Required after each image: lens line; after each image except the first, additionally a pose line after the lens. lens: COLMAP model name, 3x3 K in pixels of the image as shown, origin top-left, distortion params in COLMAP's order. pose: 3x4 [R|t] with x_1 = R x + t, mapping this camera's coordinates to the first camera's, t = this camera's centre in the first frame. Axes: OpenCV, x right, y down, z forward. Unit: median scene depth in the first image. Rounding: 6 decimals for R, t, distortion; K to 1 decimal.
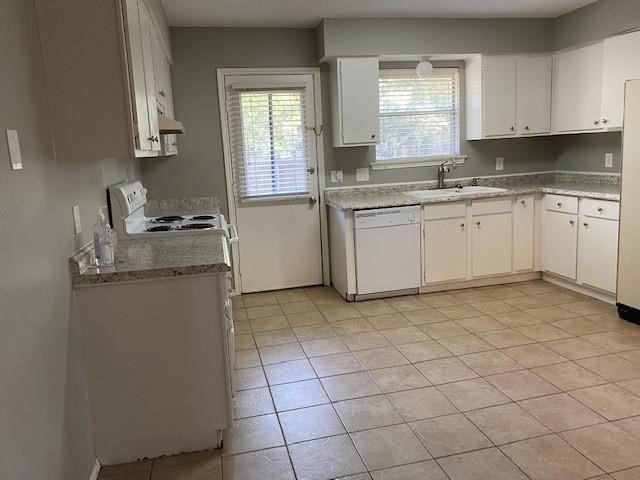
lens RADIAL K [[492.6, 0, 320.0], [0, 492.6, 240.0], [0, 0, 1]] dist [0.039774, -0.010925]
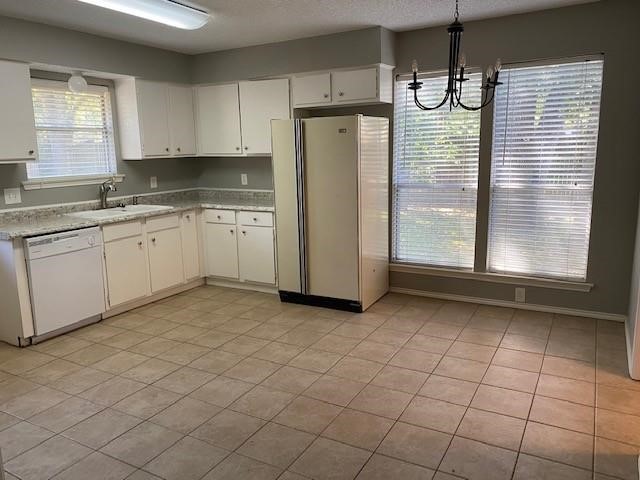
lens RADIAL K [[492.6, 0, 320.0], [0, 492.6, 240.0], [0, 0, 1]] dist [0.039774, -0.010925]
pose [[0.682974, -0.096684, 0.724016, -0.194704], [0.118332, 0.992753, 0.020947, -0.013922], [-0.720794, 0.071368, 0.689465, 0.032962]]
